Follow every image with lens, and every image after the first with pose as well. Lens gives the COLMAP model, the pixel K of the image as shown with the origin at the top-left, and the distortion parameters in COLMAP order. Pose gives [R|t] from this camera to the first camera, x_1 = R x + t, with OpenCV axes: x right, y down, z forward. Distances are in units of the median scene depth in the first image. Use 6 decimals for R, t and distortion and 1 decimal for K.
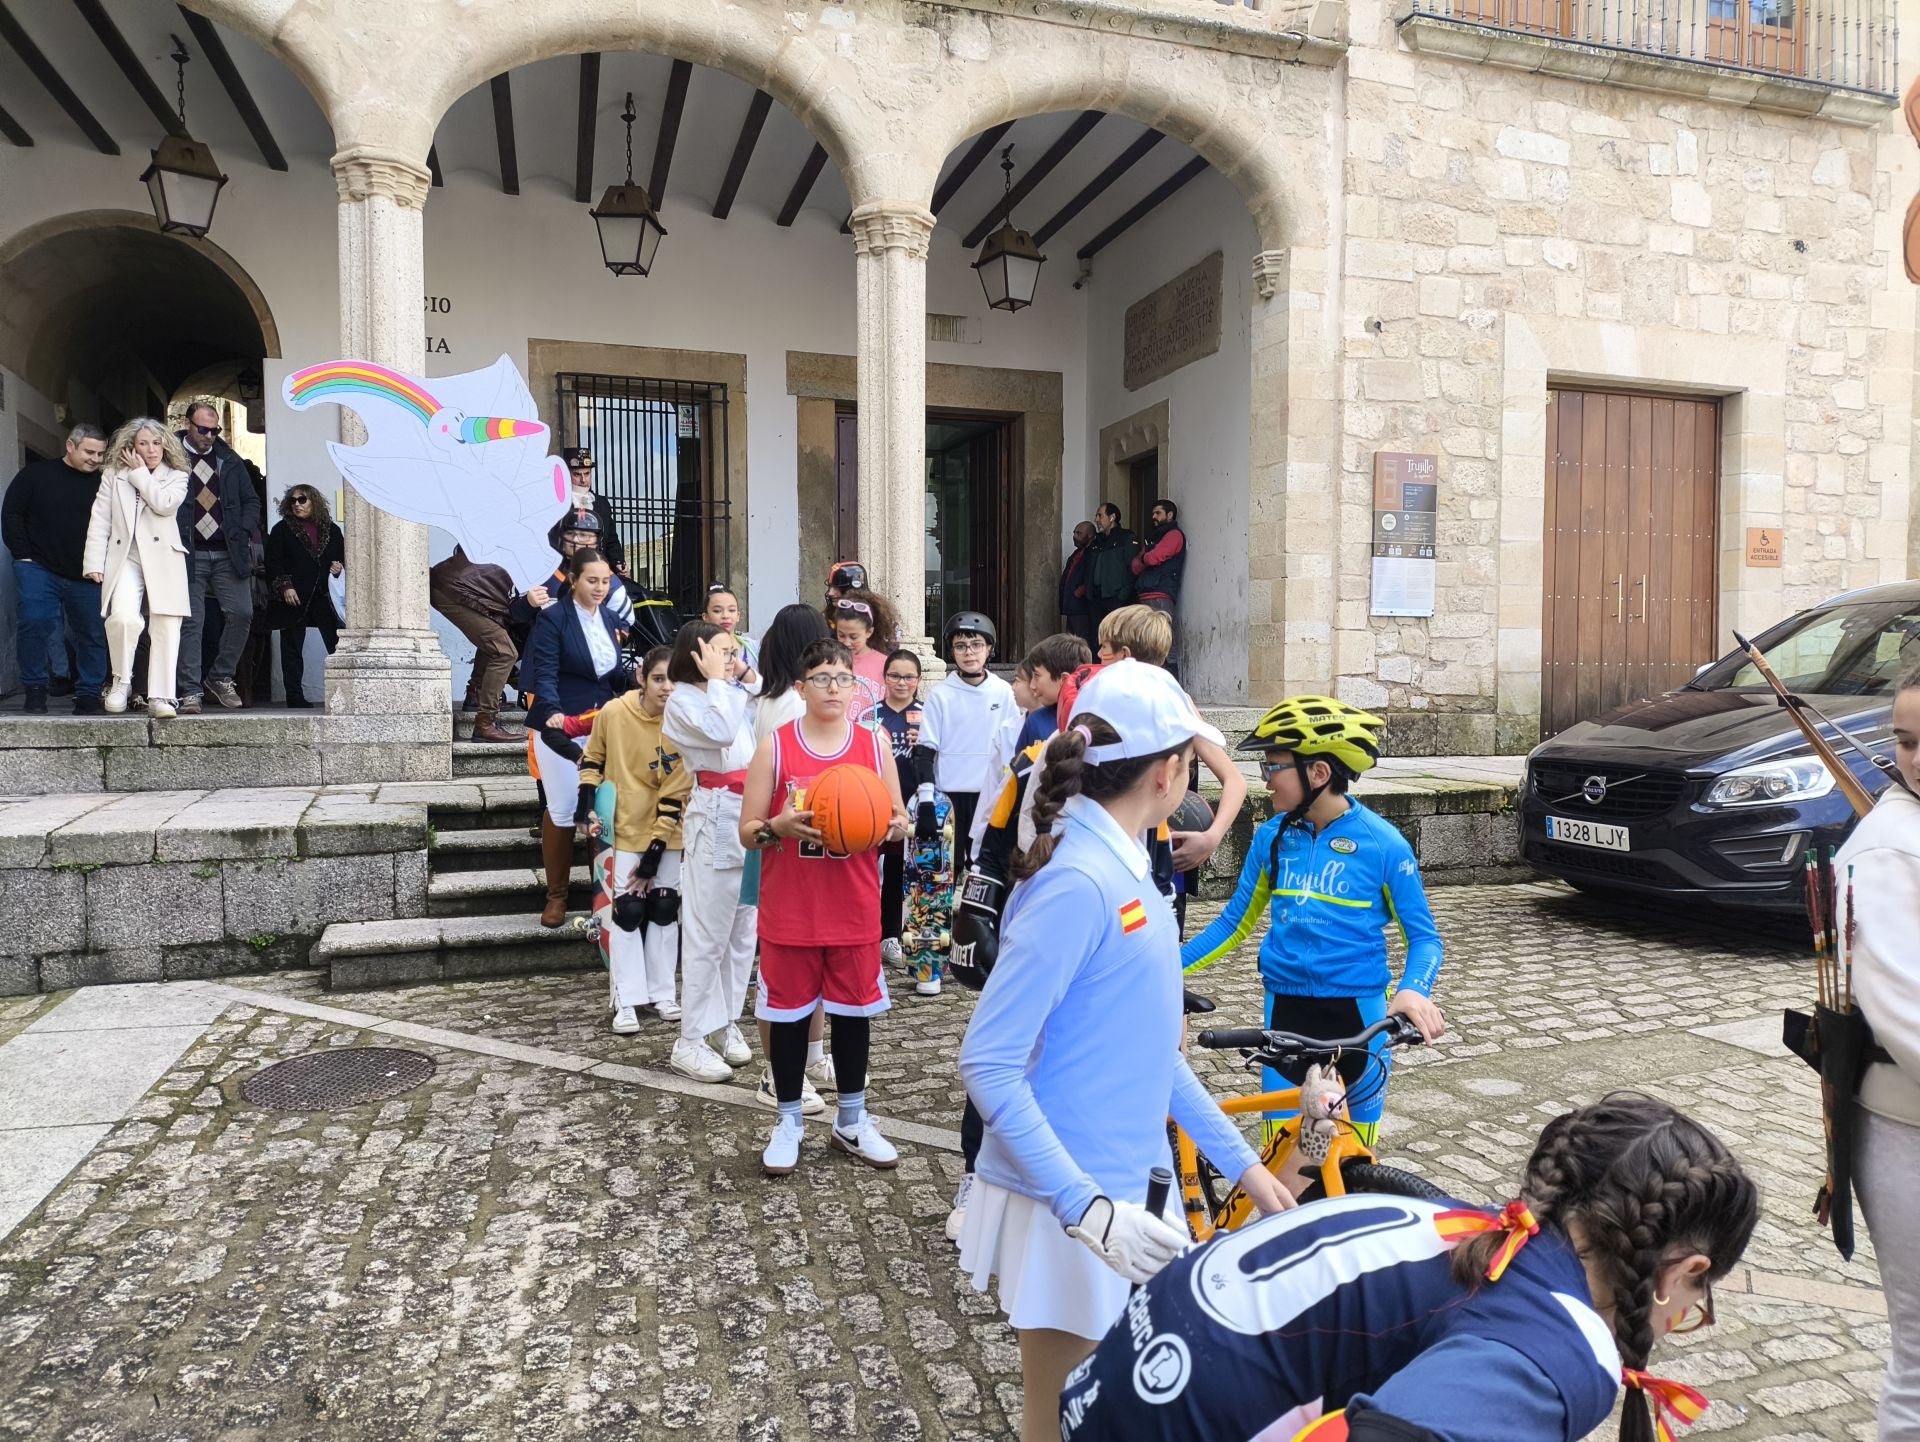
lens RADIAL K [[1398.7, 0, 953.0], [0, 1398.7, 732.6], [0, 0, 1]] dist [0.038261, -0.045826]
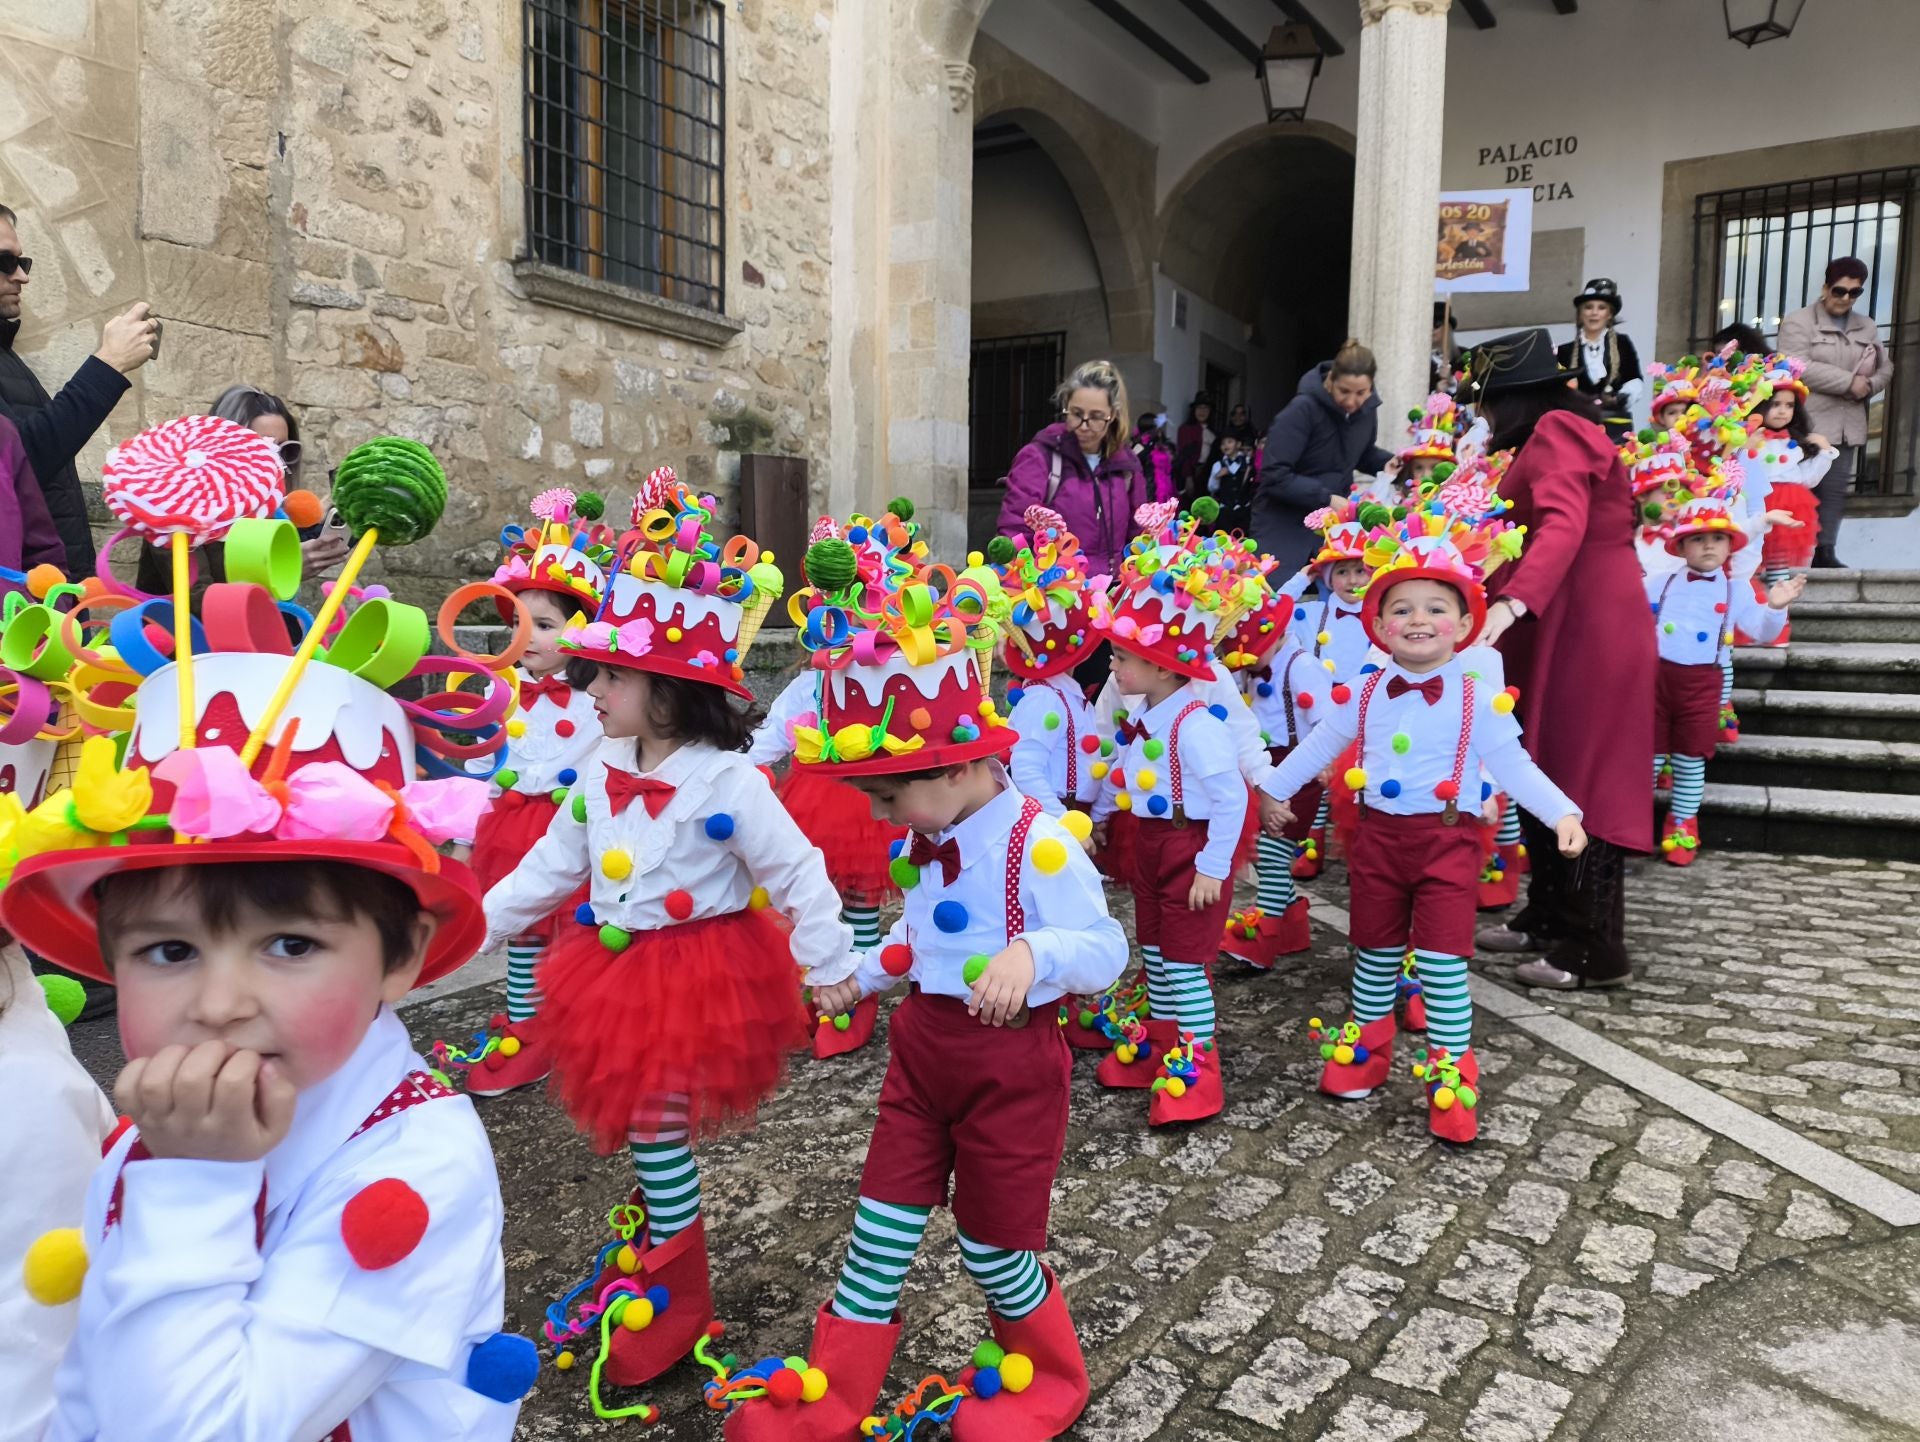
lens RADIAL K [[1398.7, 0, 976.6], [0, 1398.7, 738.6], [0, 0, 1]] dist [0.038261, -0.045826]
pose [[0.658219, 0.080762, -0.748482, 0.149449], [-0.046391, 0.996691, 0.066748, 0.054201], [0.751396, -0.009212, 0.659787, 0.169350]]
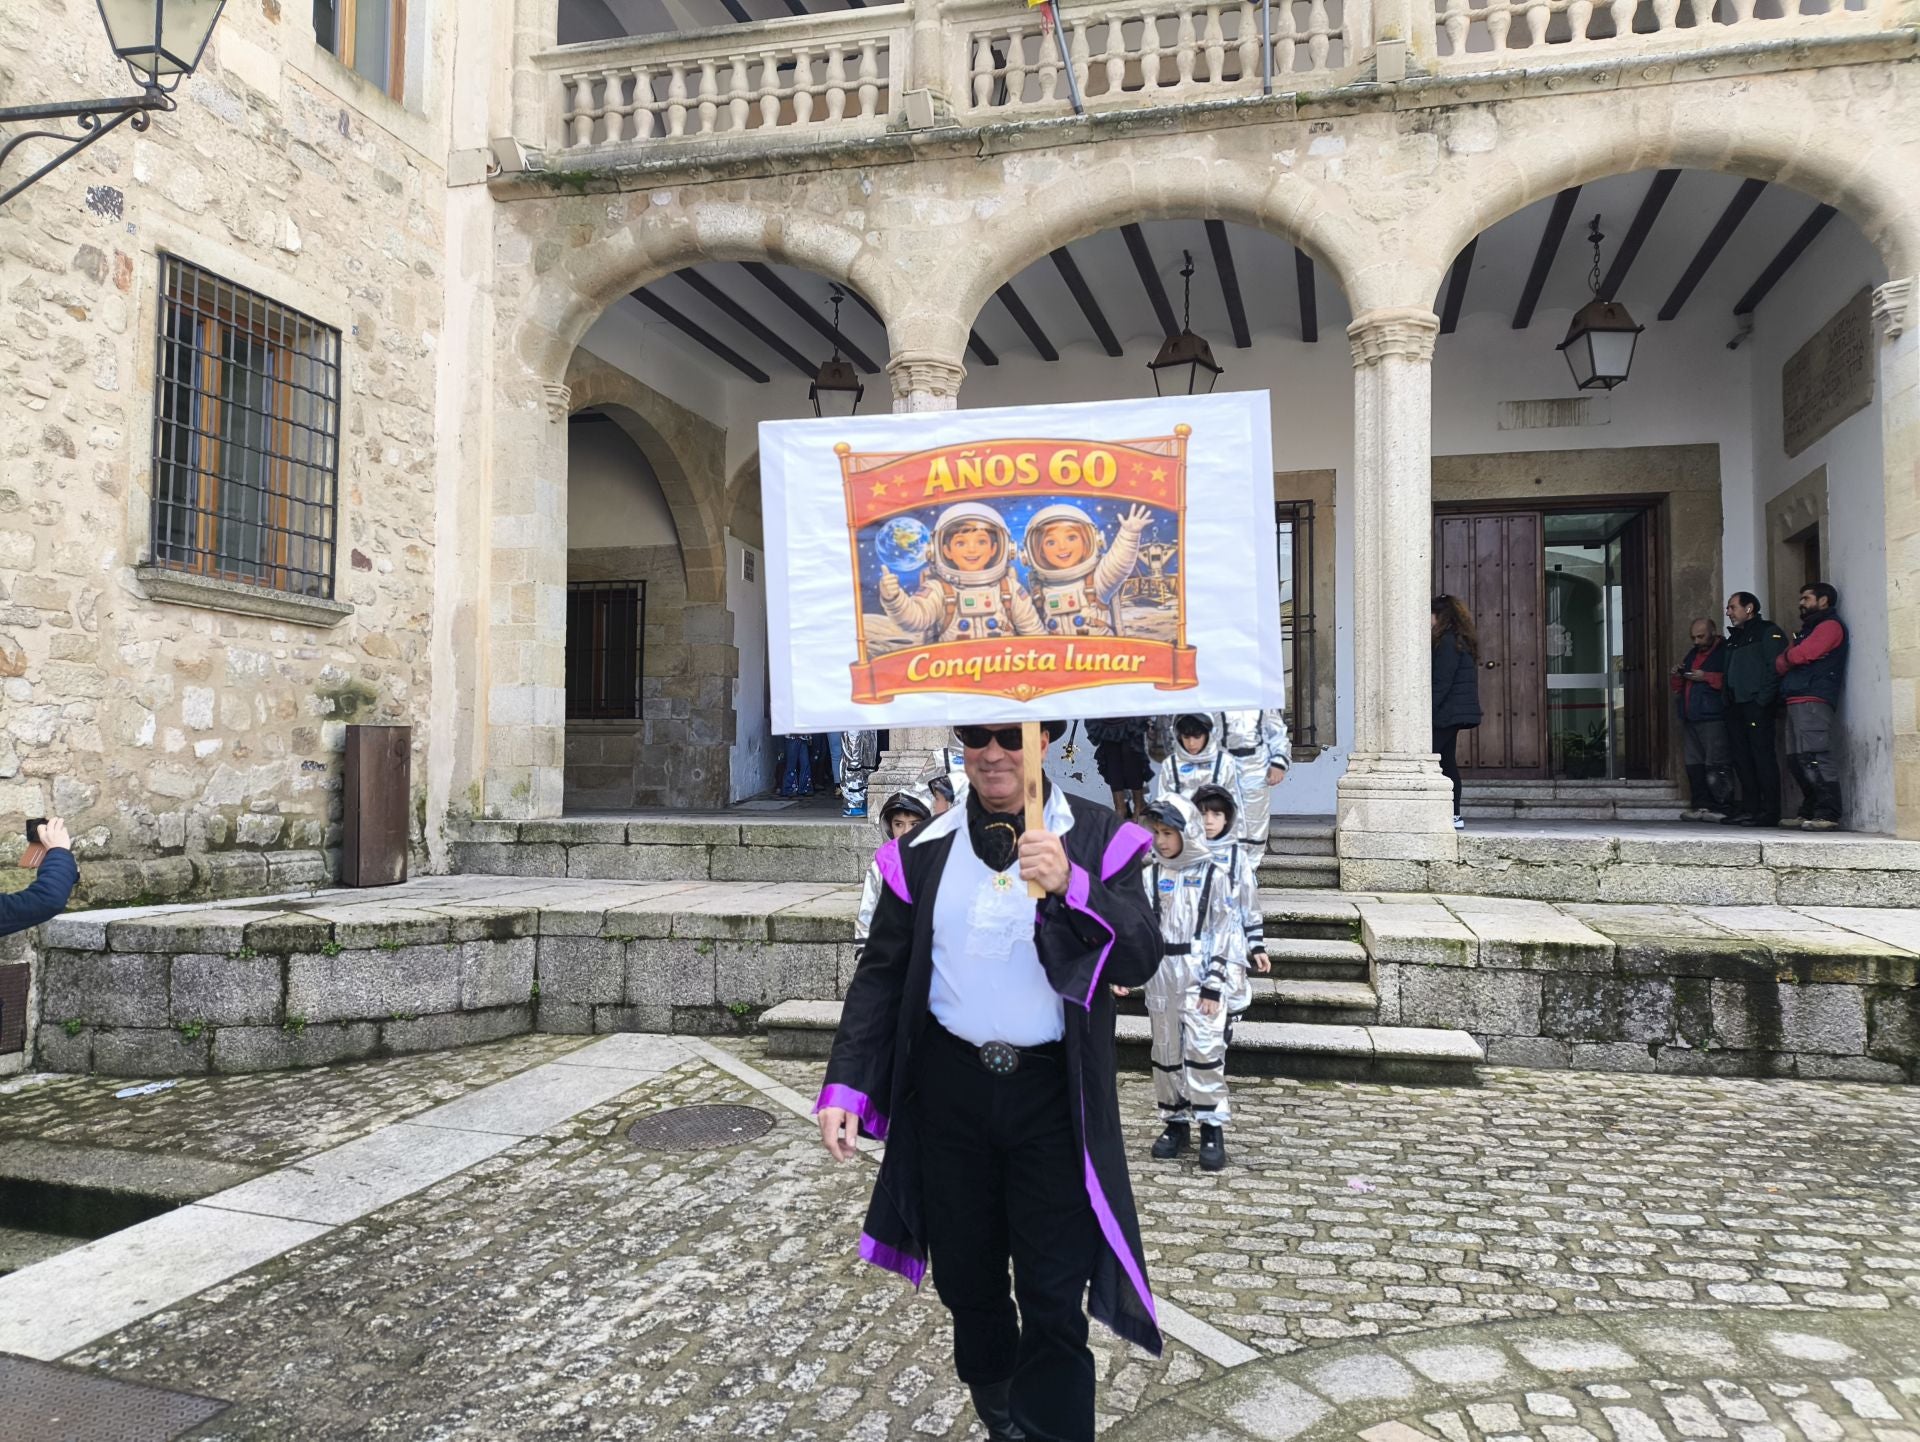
lens RADIAL K [[1398.7, 0, 939.2], [0, 1398.7, 702.7], [0, 0, 1]] dist [0.038261, -0.045826]
pose [[0.843285, -0.023482, -0.536954, 0.239563], [-0.028377, 0.995707, -0.088109, -0.011236], [0.536717, 0.089538, 0.838998, 0.037105]]
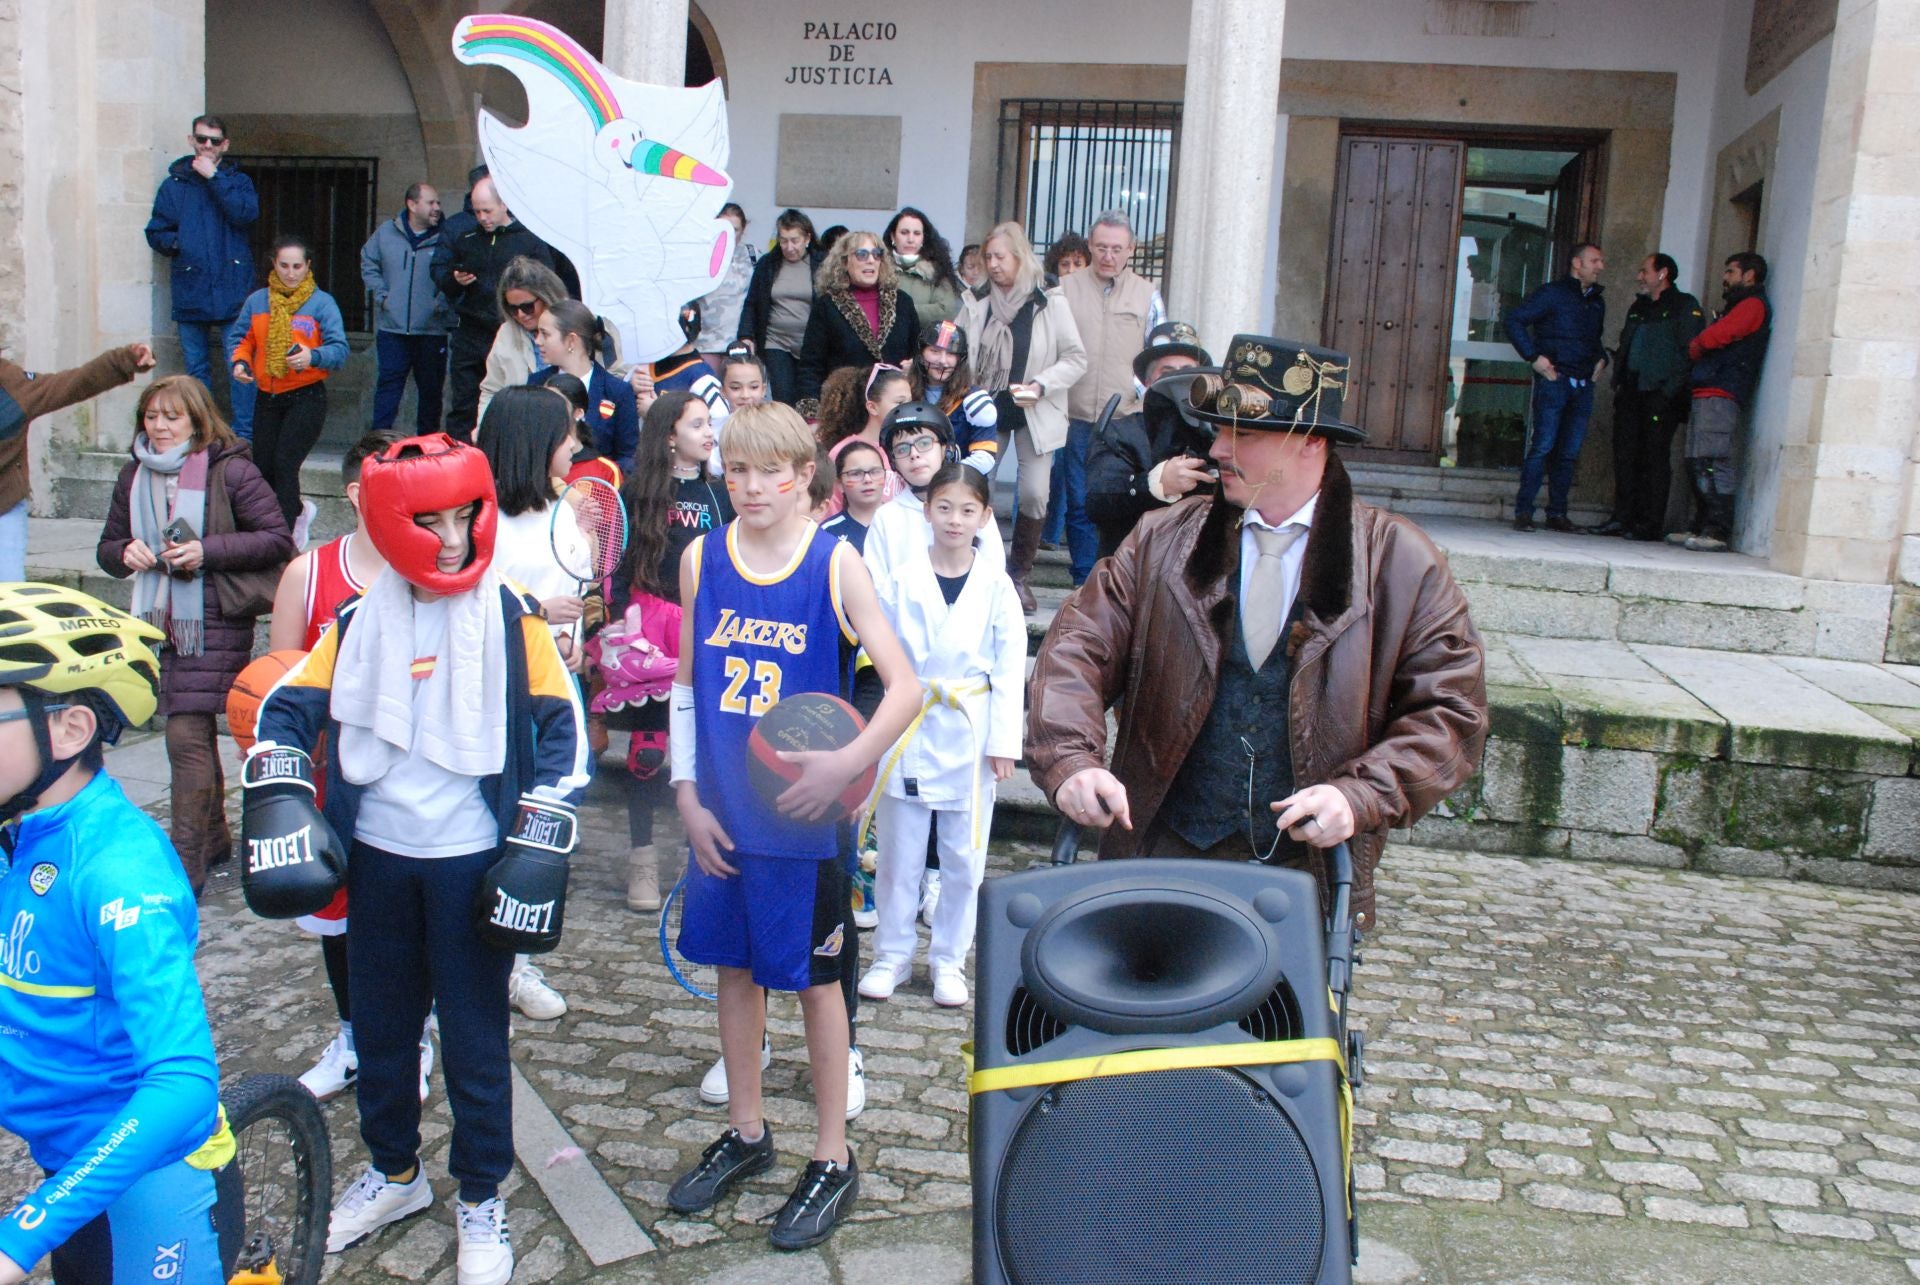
lens RADIAL K [[1587.9, 0, 945.1], [0, 1587.9, 639.9], [0, 0, 1]] dist [-0.127549, 0.131184]
pose [[0.864665, 0.121179, -0.487515, 0.306084], [-0.082020, 0.991502, 0.100979, -0.034583], [0.495608, -0.047327, 0.867256, 0.212549]]
